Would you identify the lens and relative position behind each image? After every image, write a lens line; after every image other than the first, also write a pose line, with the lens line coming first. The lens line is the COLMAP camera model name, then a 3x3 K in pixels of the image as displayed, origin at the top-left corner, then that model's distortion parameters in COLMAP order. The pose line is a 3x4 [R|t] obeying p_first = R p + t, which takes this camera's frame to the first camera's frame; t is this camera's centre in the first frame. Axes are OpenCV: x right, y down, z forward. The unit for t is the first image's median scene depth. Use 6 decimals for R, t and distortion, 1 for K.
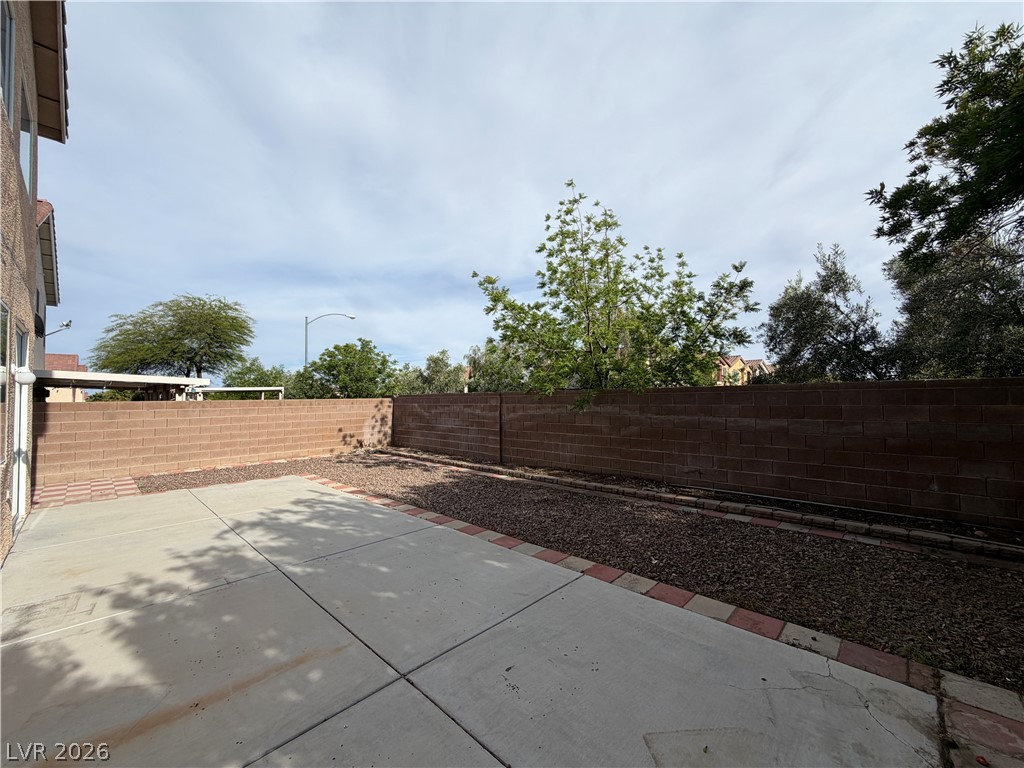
lens RADIAL K [[411.1, 0, 508.7], [0, 411.1, 385.3], [0, 0, 1]] dist [0.001637, 0.000814]
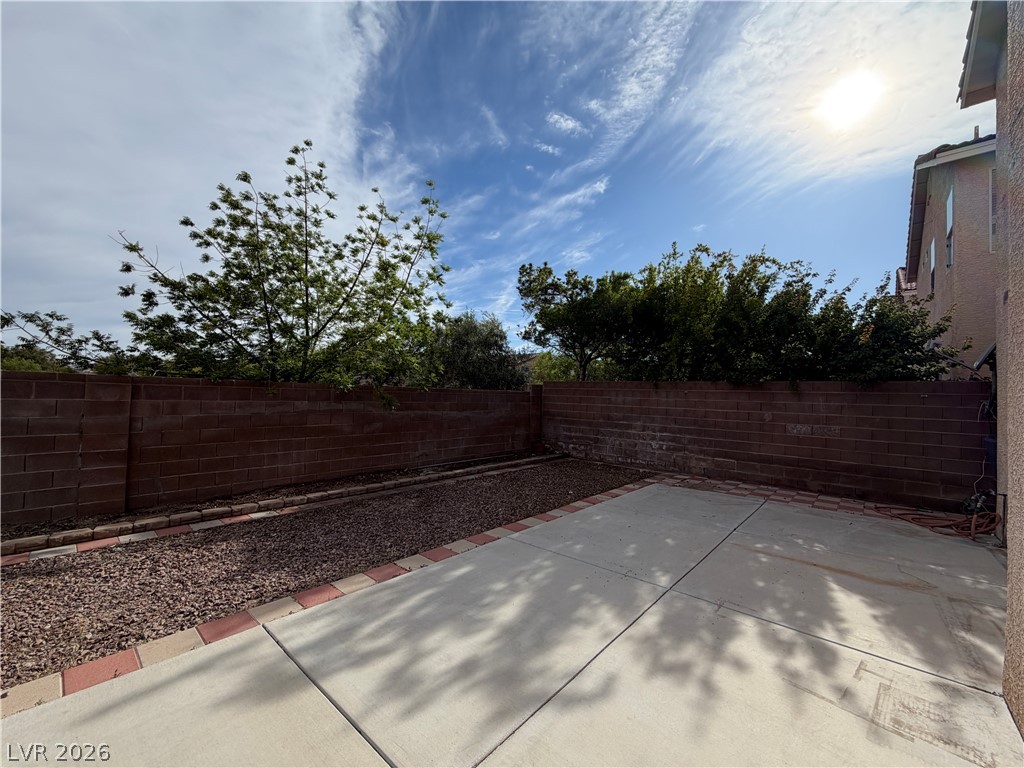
lens RADIAL K [[411.1, 0, 506.1], [0, 411.1, 385.0], [0, 0, 1]] dist [0.001637, 0.000814]
pose [[-0.048223, 0.037193, 0.998144, -1.079376], [-0.057372, 0.997554, -0.039943, 0.040586], [-0.997188, -0.059191, -0.045972, 1.054408]]
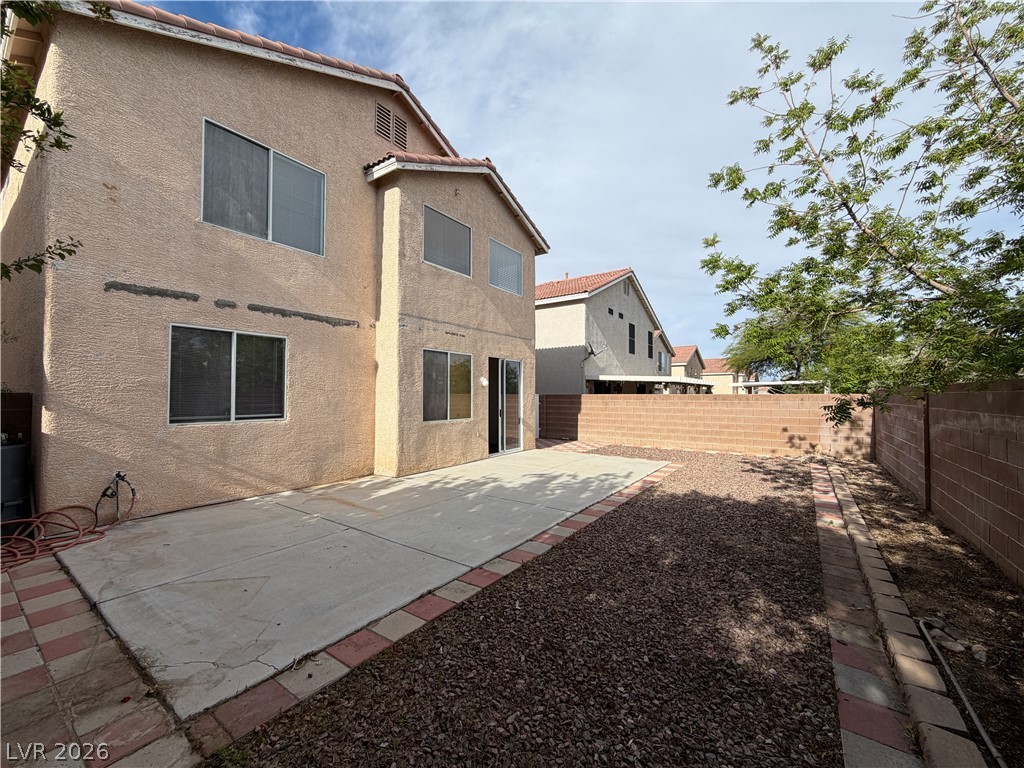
lens RADIAL K [[411.1, 0, 511.3], [0, 411.1, 385.7], [0, 0, 1]] dist [0.001637, 0.000814]
pose [[0.144483, -0.008414, -0.989472, 0.871885], [0.027333, 0.999616, -0.004509, 0.006140], [0.989130, -0.026394, 0.144657, 0.681534]]
